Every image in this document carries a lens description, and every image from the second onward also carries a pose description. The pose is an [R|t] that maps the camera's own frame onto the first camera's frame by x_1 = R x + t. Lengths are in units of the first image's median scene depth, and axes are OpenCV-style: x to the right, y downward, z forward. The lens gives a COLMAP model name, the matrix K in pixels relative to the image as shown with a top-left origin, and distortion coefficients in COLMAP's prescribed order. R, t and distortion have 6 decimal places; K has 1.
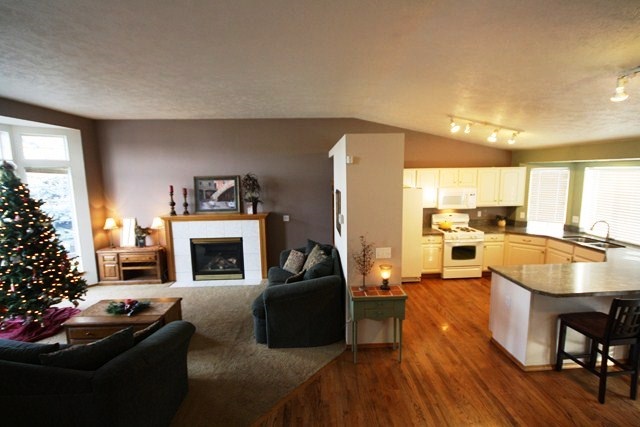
lens RADIAL K [[295.4, 0, 324.2], [0, 295.4, 211.5], [0, 0, 1]] dist [0.002864, -0.009428]
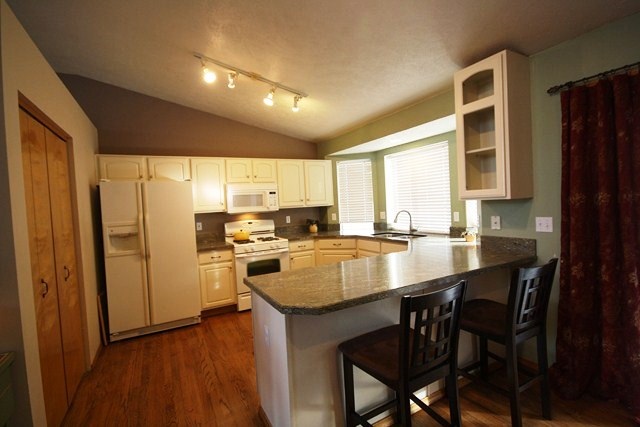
lens RADIAL K [[300.4, 0, 326.9], [0, 300.4, 212.8], [0, 0, 1]] dist [0.000299, 0.000033]
pose [[0.893622, -0.045062, 0.446553, 0.335220], [0.095725, 0.991190, -0.091538, 0.096887], [-0.438494, 0.124547, 0.890062, 0.299354]]
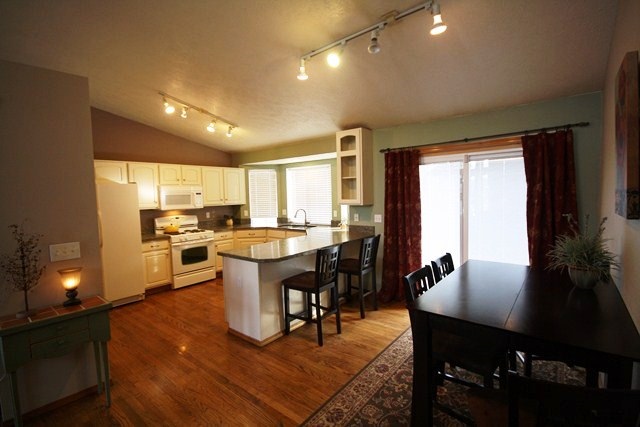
lens RADIAL K [[295.4, 0, 324.2], [0, 295.4, 211.5], [0, 0, 1]] dist [0.002864, -0.009428]
pose [[0.661266, -0.045518, 0.748769, 0.066890], [0.112218, 0.992928, -0.038743, 0.100018], [-0.741710, 0.109645, 0.661698, 0.094269]]
